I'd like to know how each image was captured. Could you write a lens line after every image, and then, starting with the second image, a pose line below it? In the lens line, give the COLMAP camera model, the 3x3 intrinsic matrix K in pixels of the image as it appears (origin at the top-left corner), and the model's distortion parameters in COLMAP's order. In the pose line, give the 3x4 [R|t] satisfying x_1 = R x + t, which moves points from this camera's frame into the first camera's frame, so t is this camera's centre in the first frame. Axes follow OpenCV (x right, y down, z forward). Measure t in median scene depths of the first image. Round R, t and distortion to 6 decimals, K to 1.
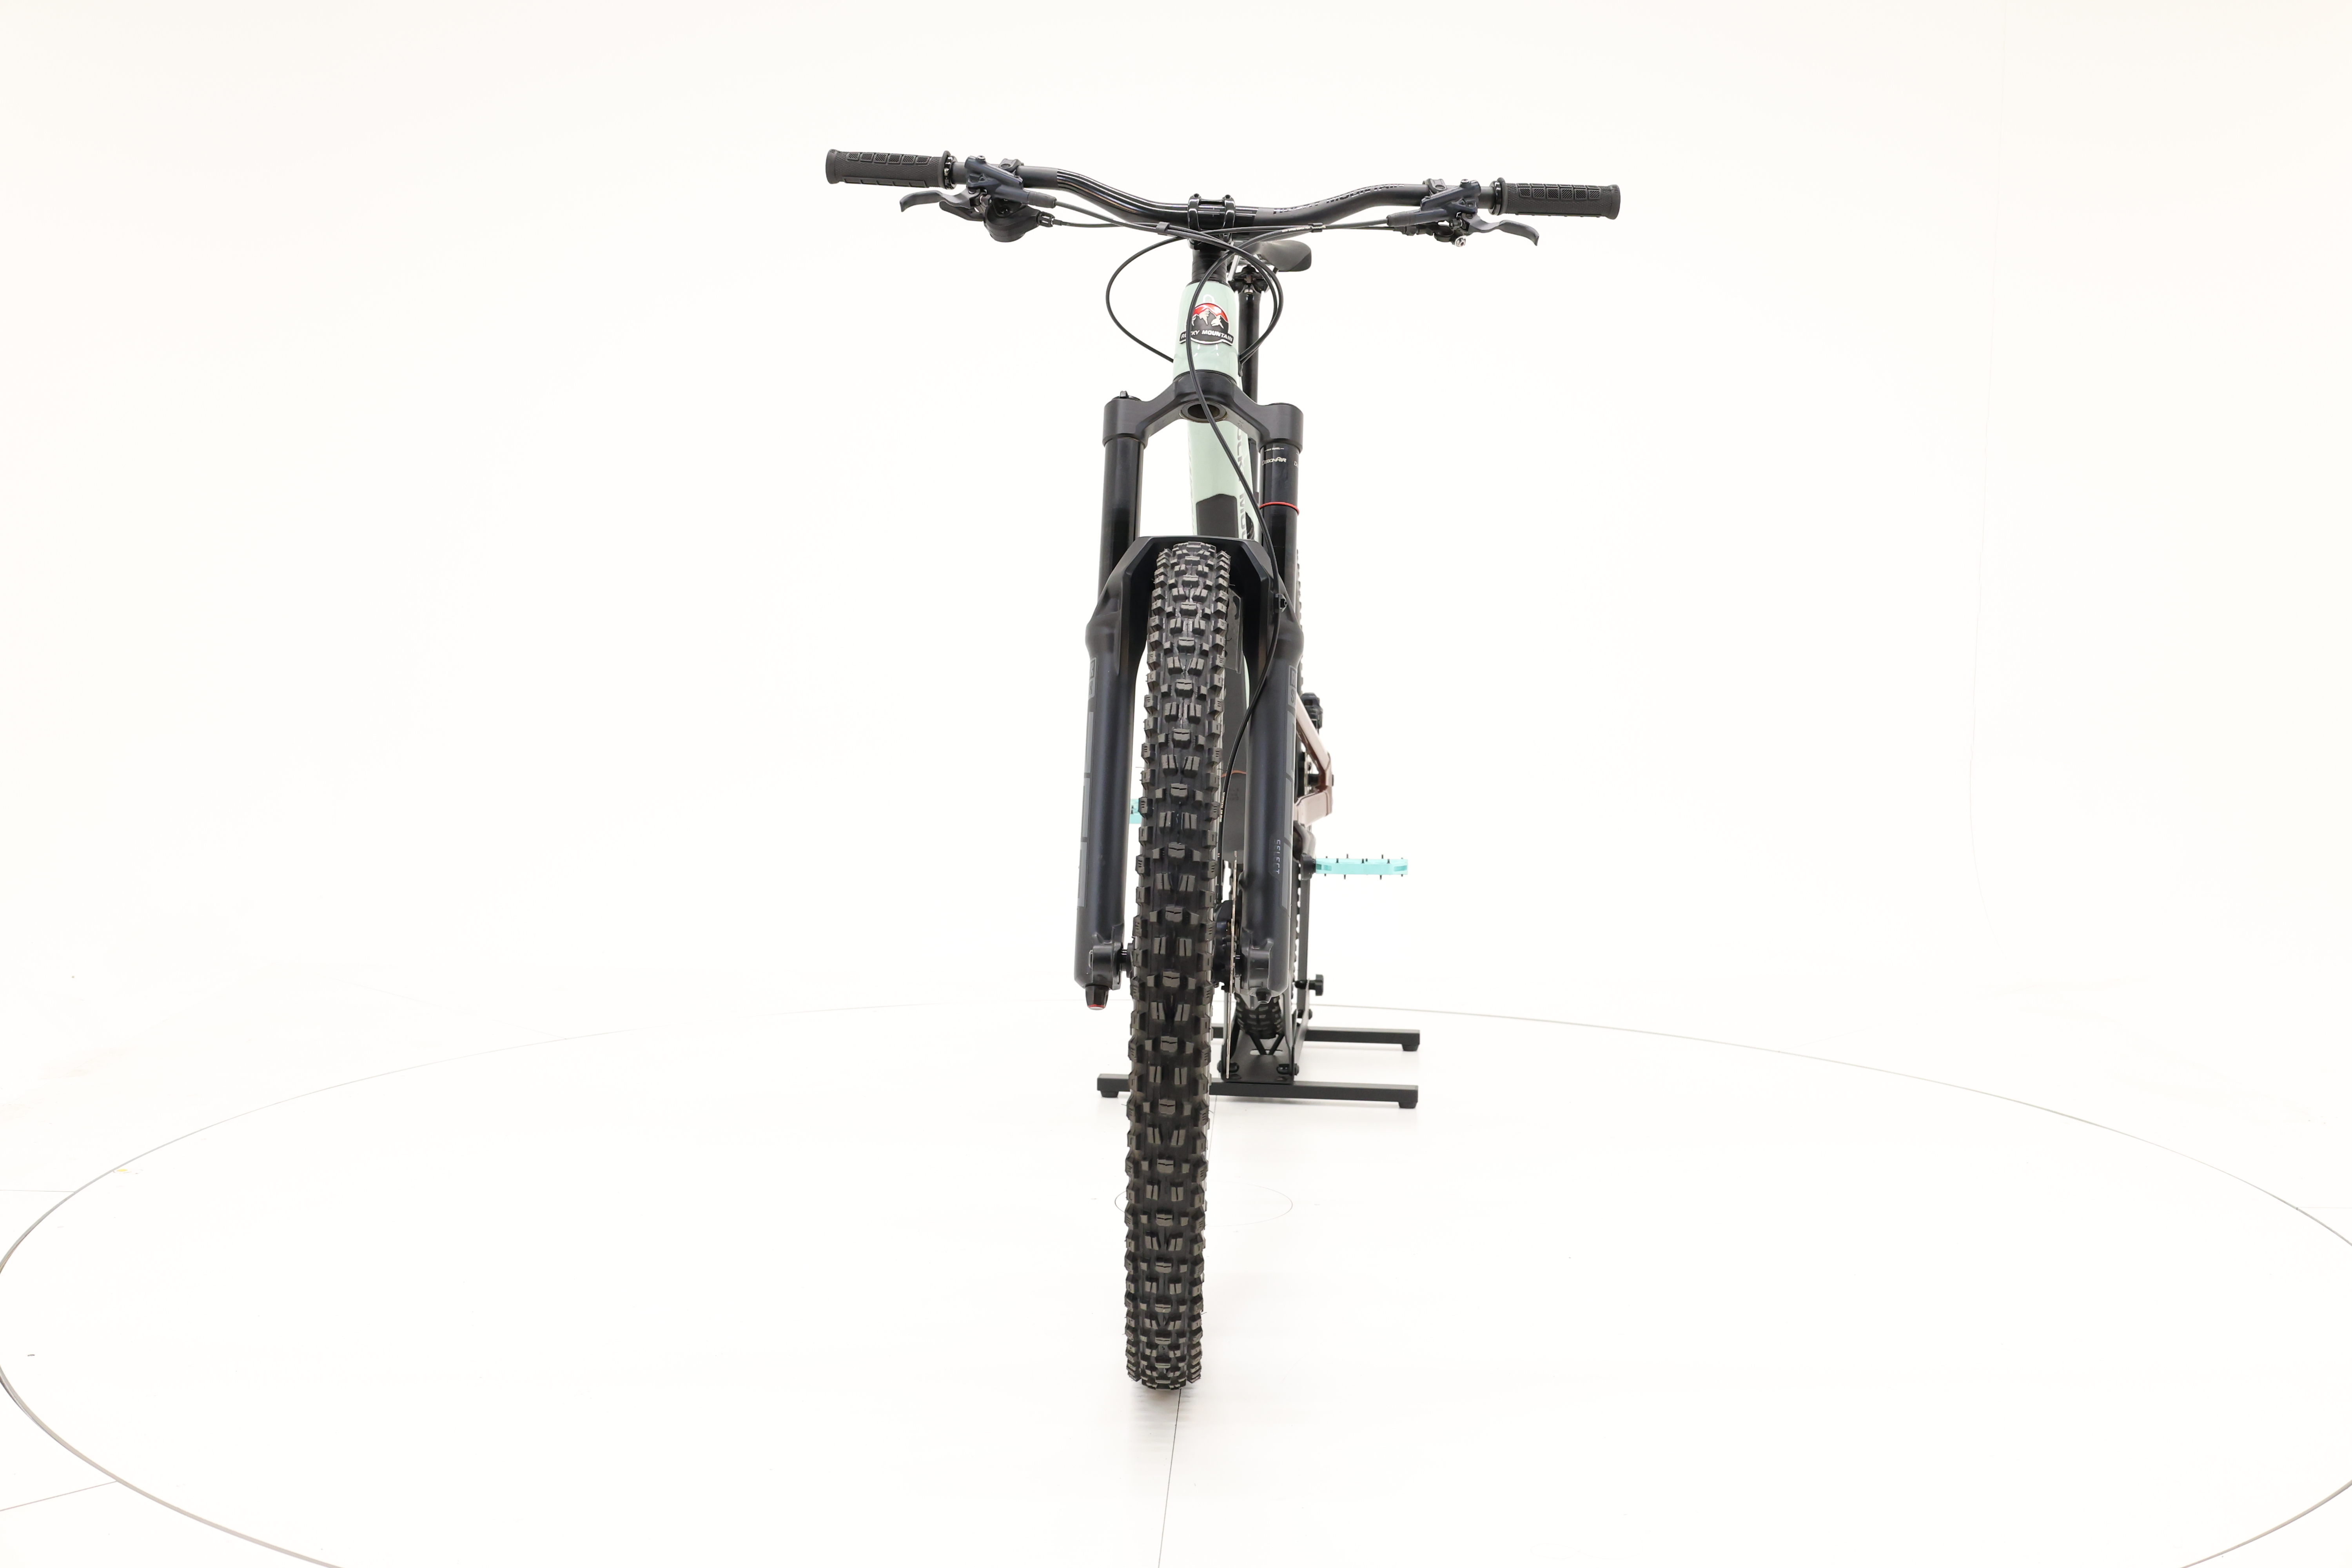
lens RADIAL K [[2646.1, 0, 1176.1], [0, 2646.1, 778.1], [0, 0, 1]] dist [0.008375, 0.000000]
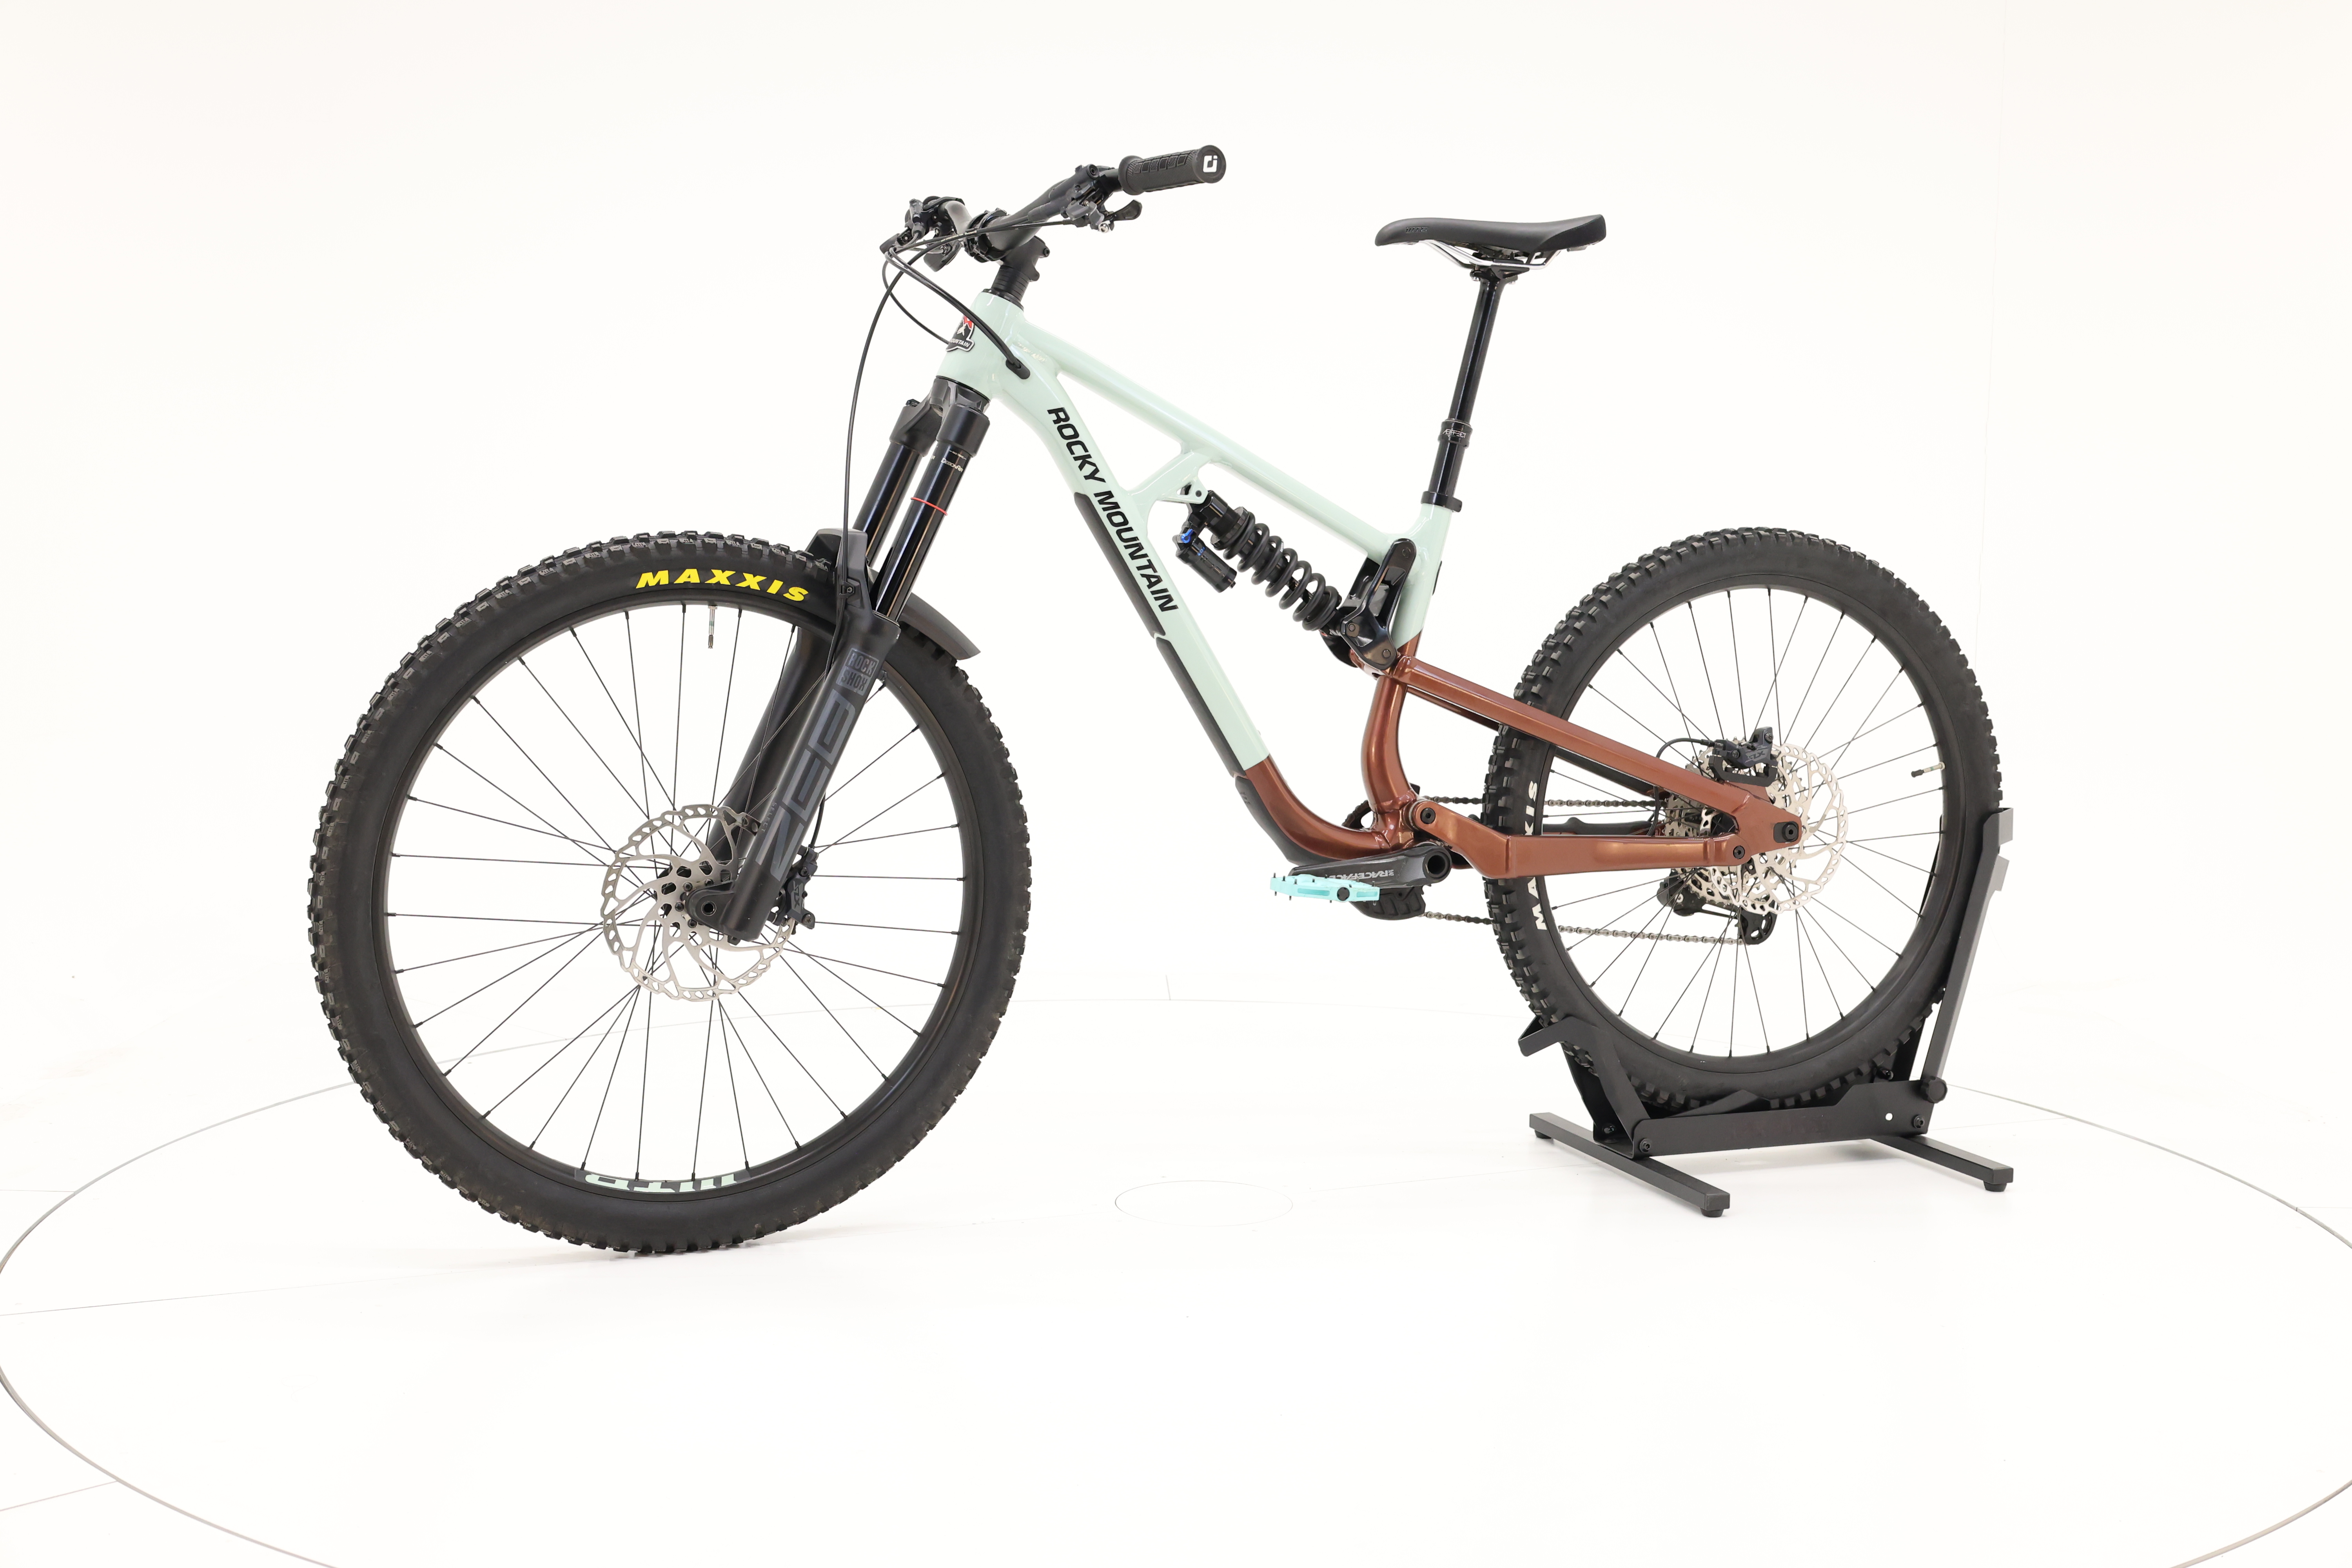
lens RADIAL K [[2646.1, 0, 1189.6], [0, 2646.1, 788.5], [0, 0, 1]] dist [0.008375, 0.000000]
pose [[0.443037, 0.080707, -0.892863, 1.012575], [-0.096725, 0.994429, 0.041893, -0.041668], [0.891270, 0.067802, 0.448376, 0.609323]]
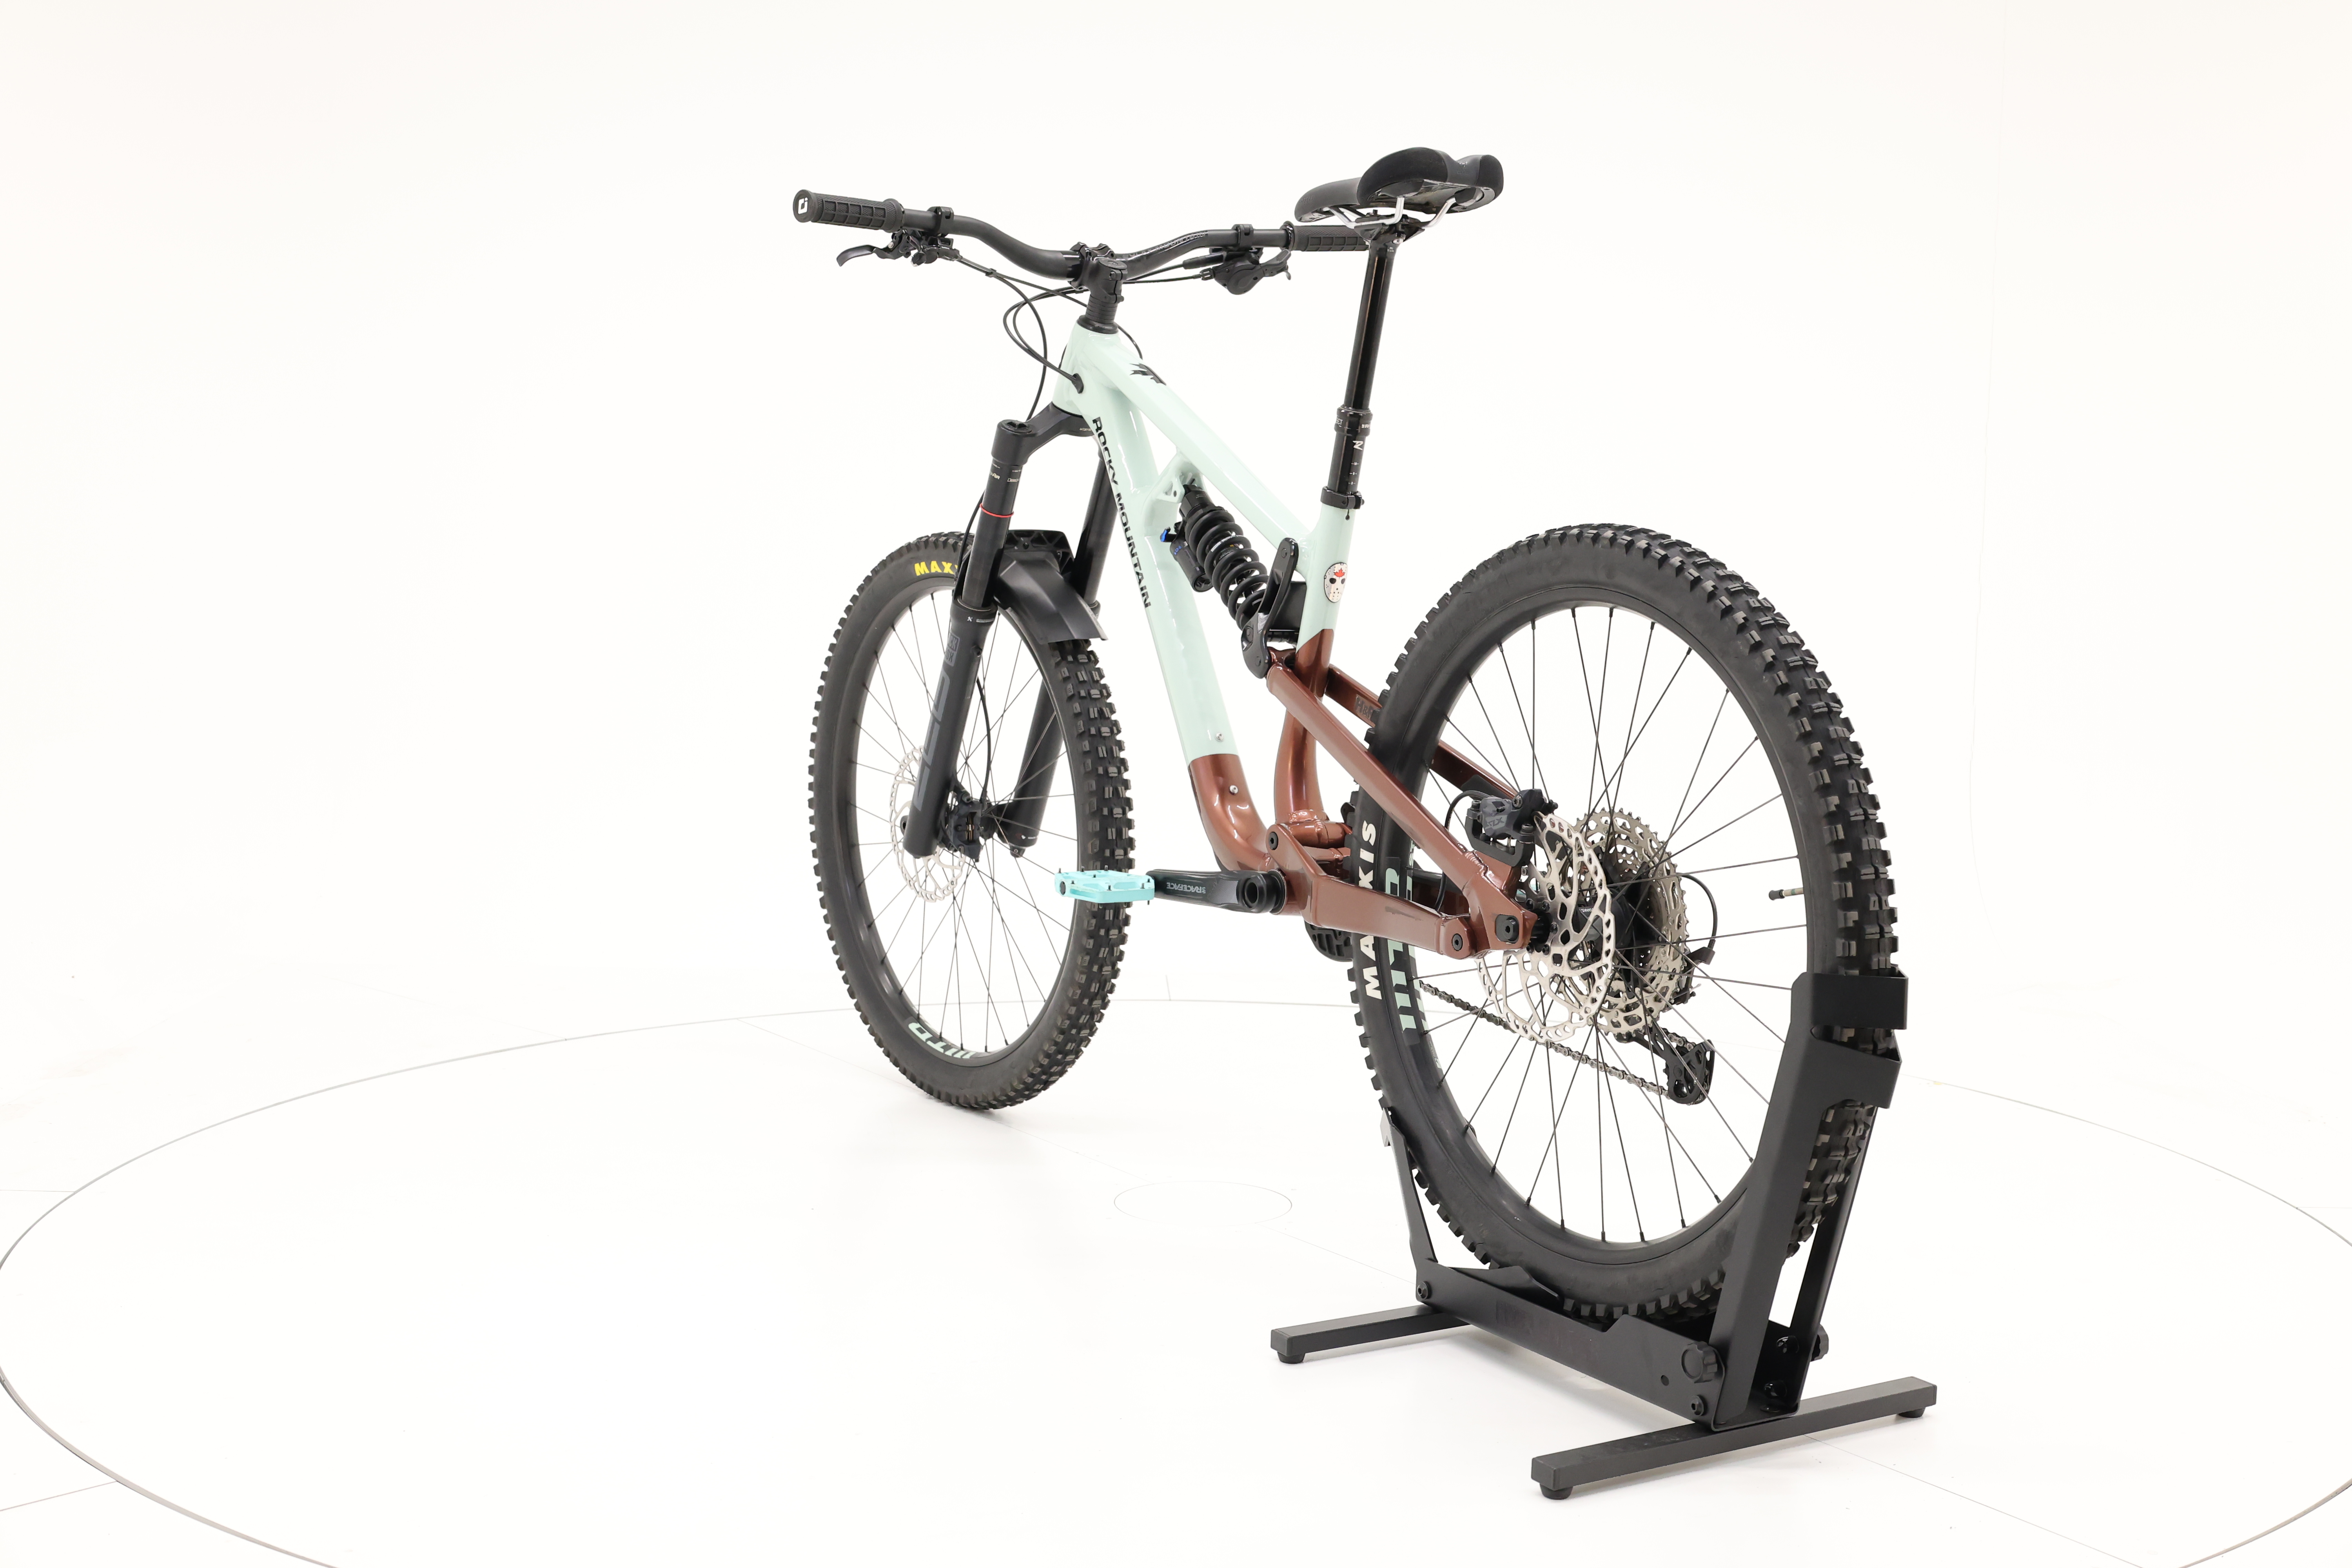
lens RADIAL K [[2646.1, 0, 1187.3], [0, 2646.1, 782.7], [0, 0, 1]] dist [0.008375, 0.000000]
pose [[-0.801825, 0.030938, -0.596758, 0.691193], [-0.086339, 0.982182, 0.166928, -0.184380], [0.591289, 0.185371, -0.784866, 1.994396]]
